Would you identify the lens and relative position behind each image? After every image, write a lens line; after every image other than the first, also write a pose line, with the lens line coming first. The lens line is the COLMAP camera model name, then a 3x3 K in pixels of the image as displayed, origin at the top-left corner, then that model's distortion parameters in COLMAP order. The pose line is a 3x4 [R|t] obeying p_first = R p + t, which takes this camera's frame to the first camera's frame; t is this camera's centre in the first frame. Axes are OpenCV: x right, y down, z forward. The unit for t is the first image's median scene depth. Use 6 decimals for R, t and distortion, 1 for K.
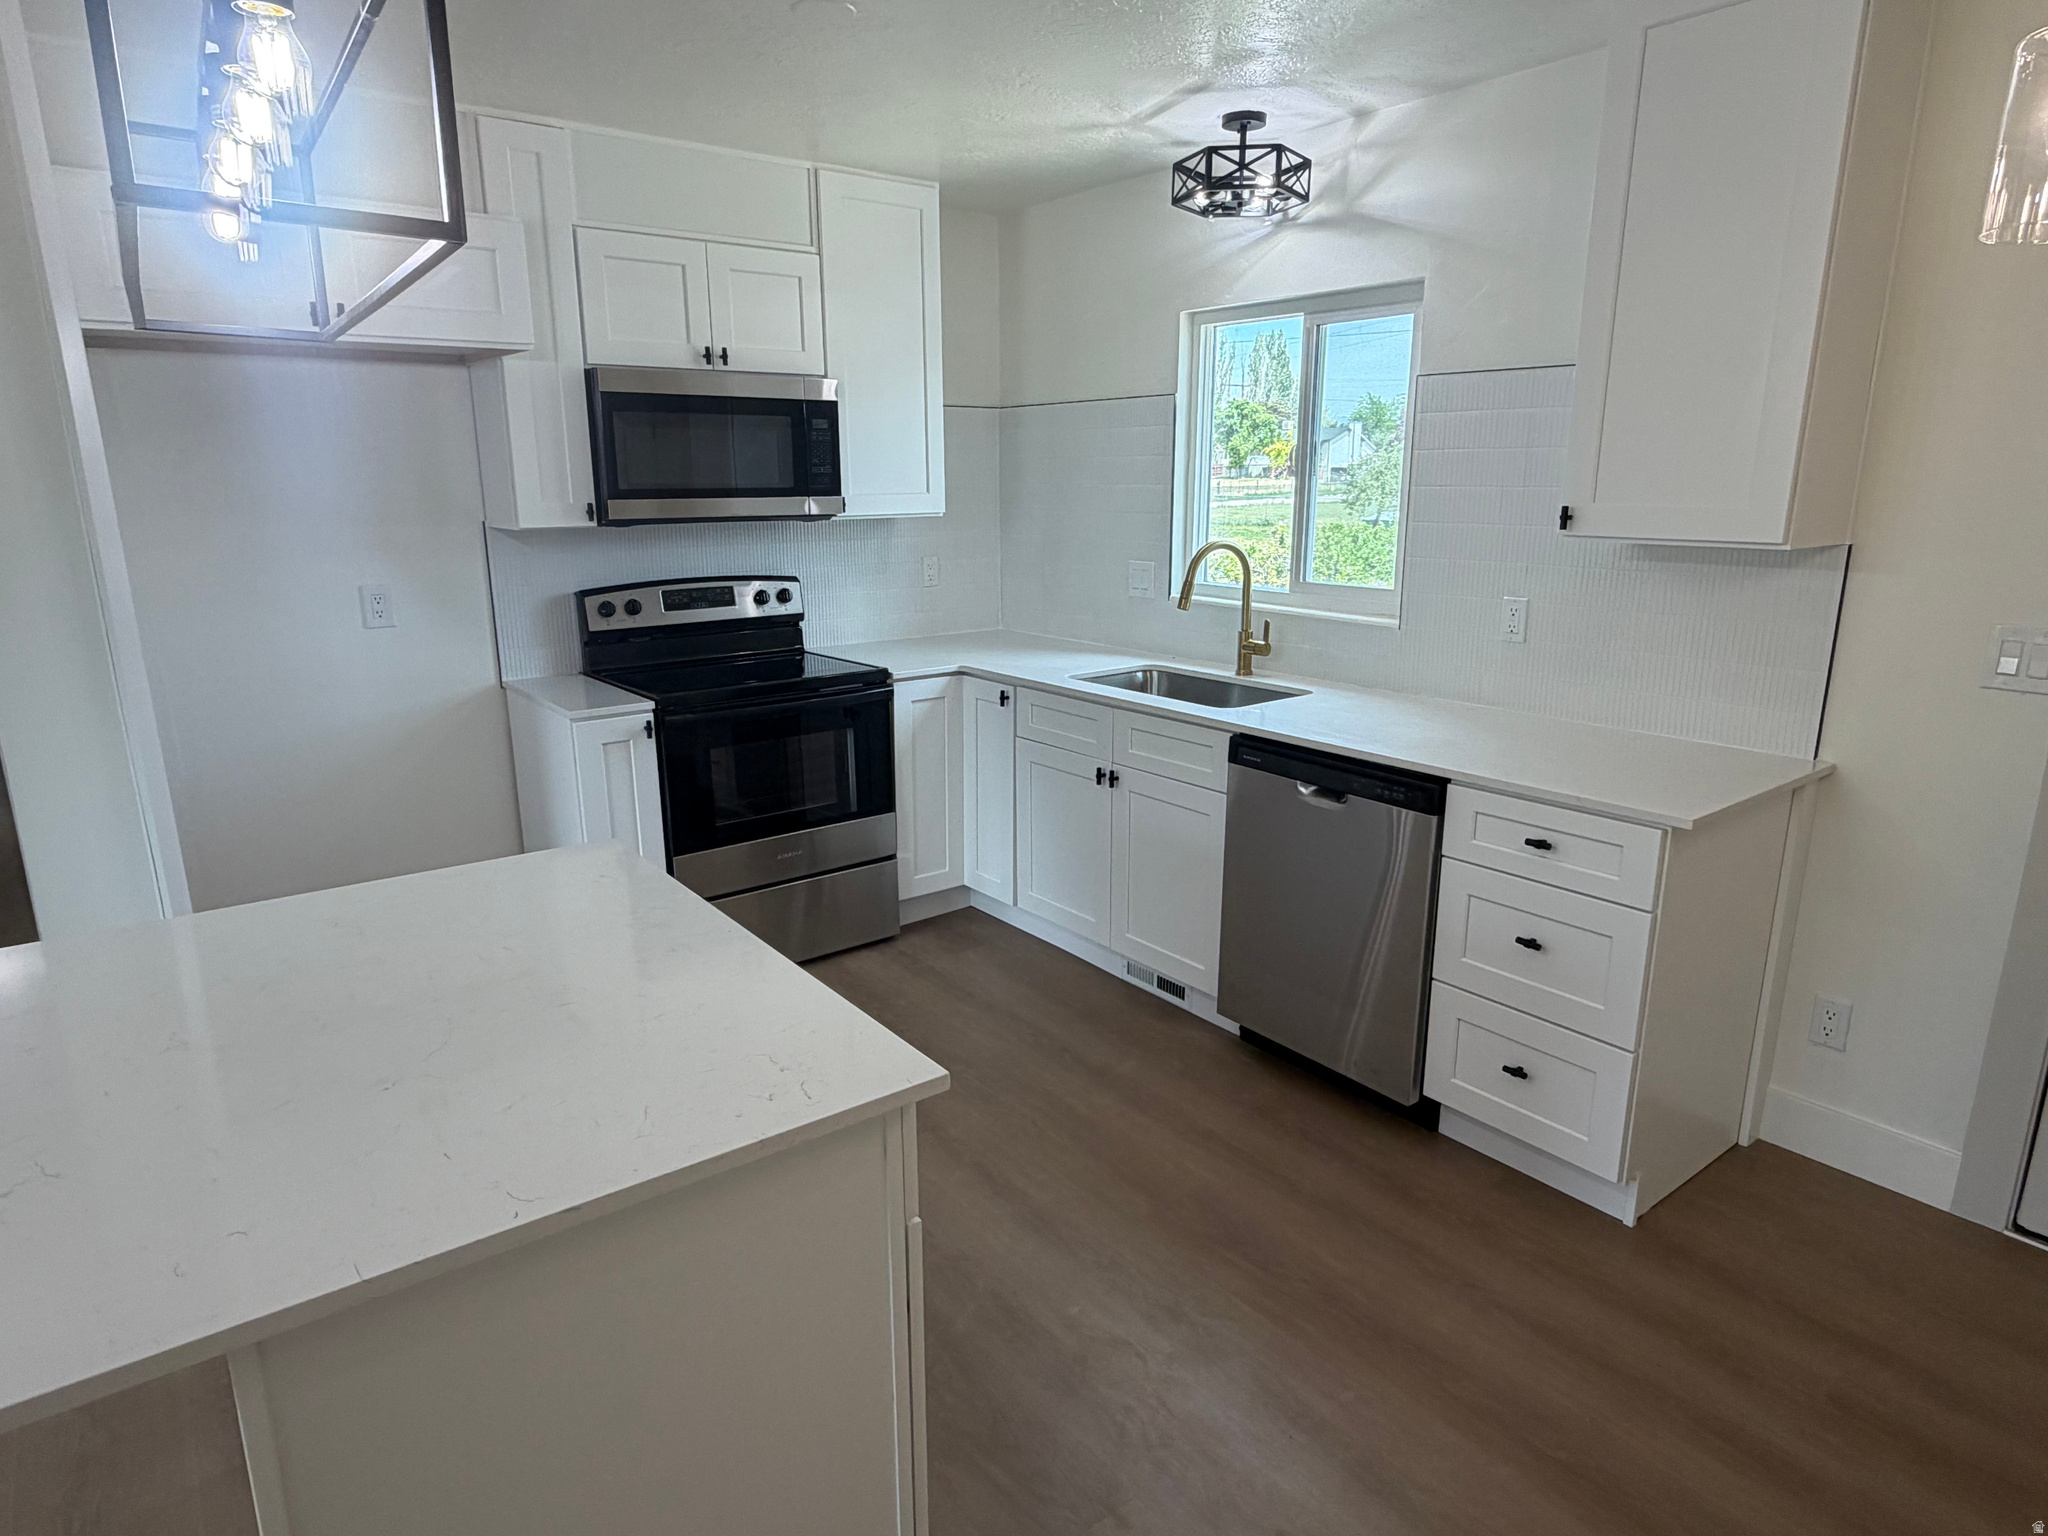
lens RADIAL K [[1197.8, 0, 1018.2], [0, 1197.8, 770.4], [0, 0, 1]] dist [-0.002720, 0.000045]
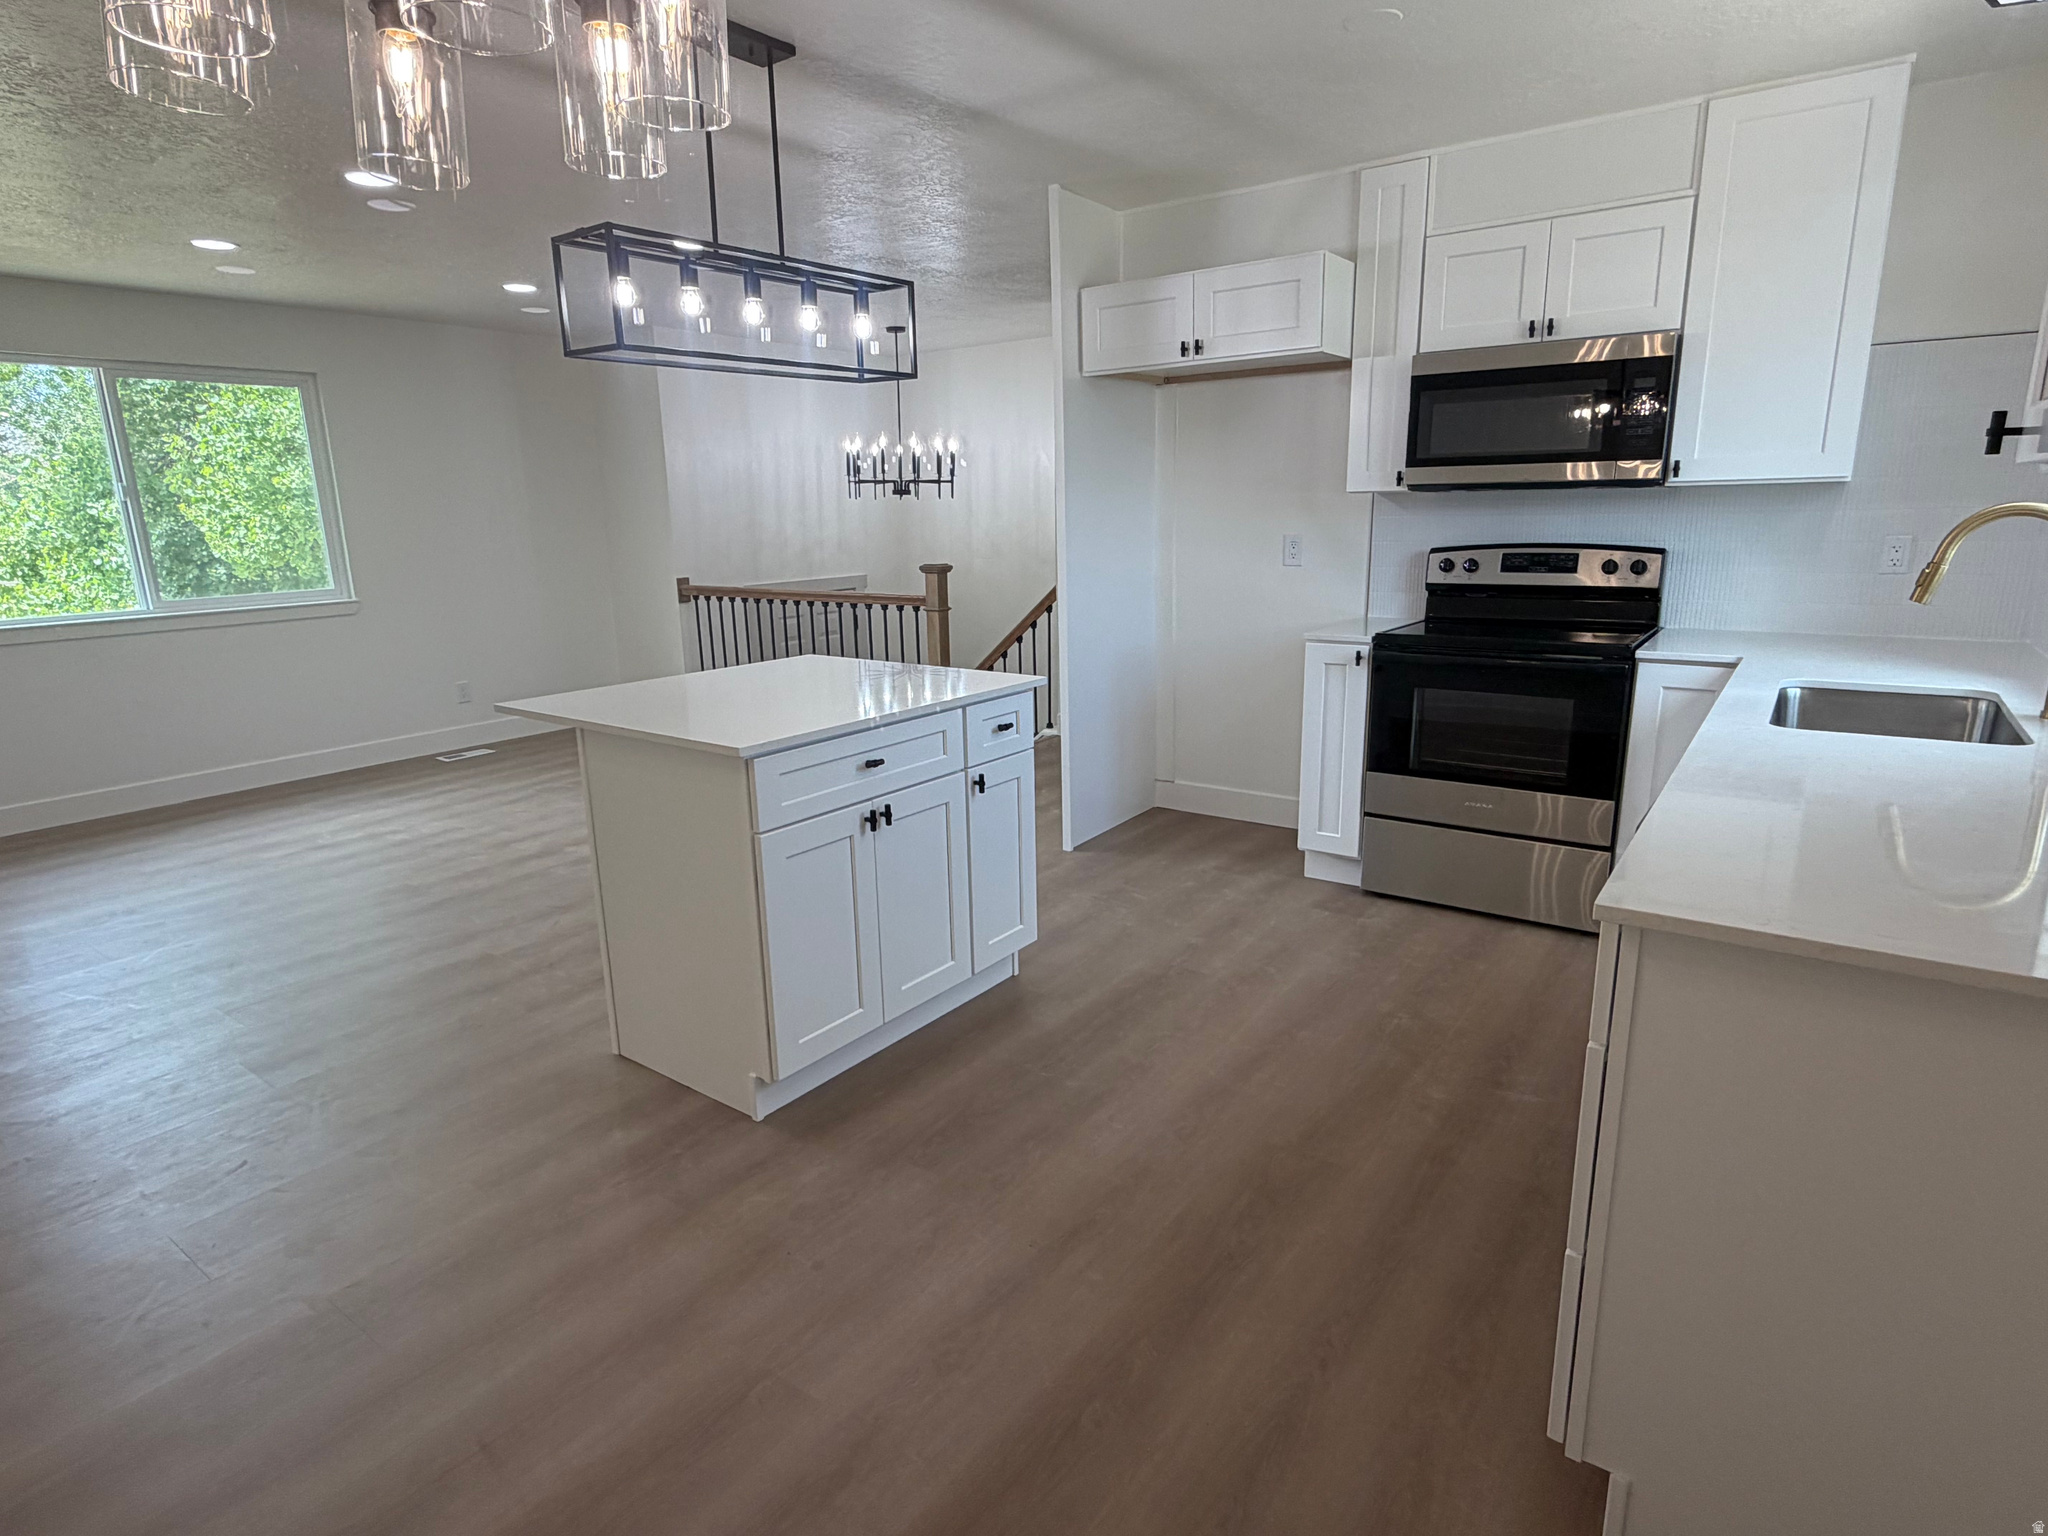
lens RADIAL K [[1114.5, 0, 1024.0], [0, 1114.5, 768.0], [0, 0, 1]] dist [0.003008, 0.000956]
pose [[0.269274, 0.220053, -0.937586, 0.606249], [-0.215880, 0.962563, 0.163914, -0.034736], [0.938556, 0.158268, 0.306698, 0.319668]]
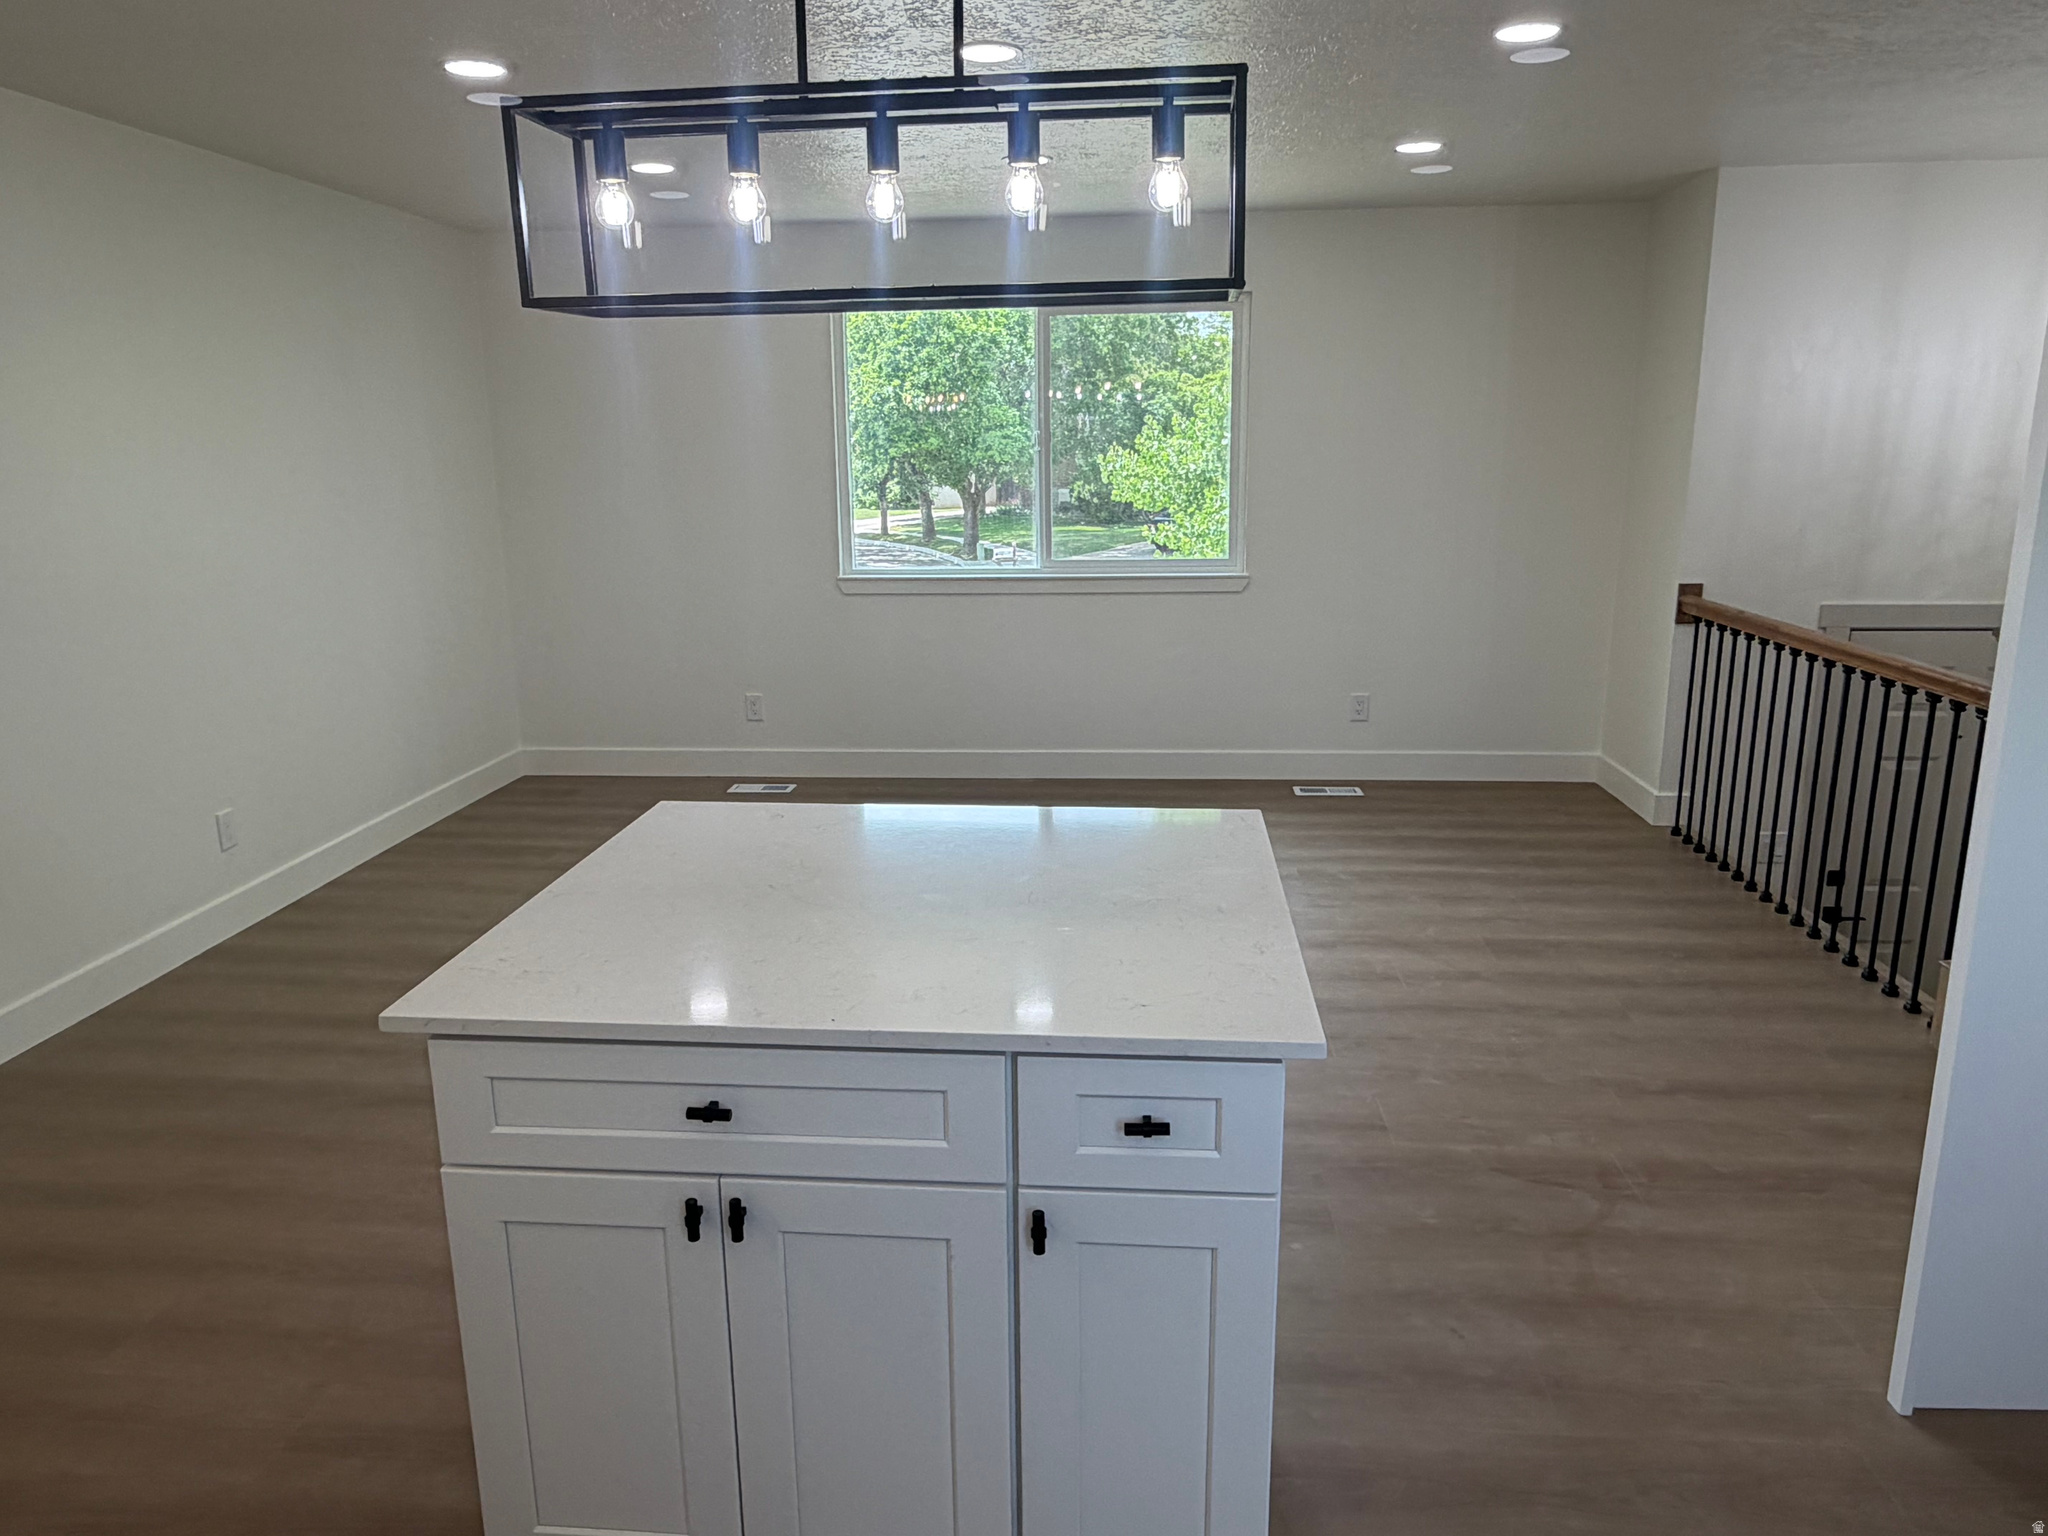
lens RADIAL K [[1413.4, 0, 1017.0], [0, 1413.4, 774.0], [0, 0, 1]] dist [-0.002216, -0.000540]
pose [[-0.675325, 0.180435, -0.715108, 0.150570], [-0.168971, 0.905968, 0.388163, -0.179012], [0.717904, 0.382968, -0.581334, 0.723596]]
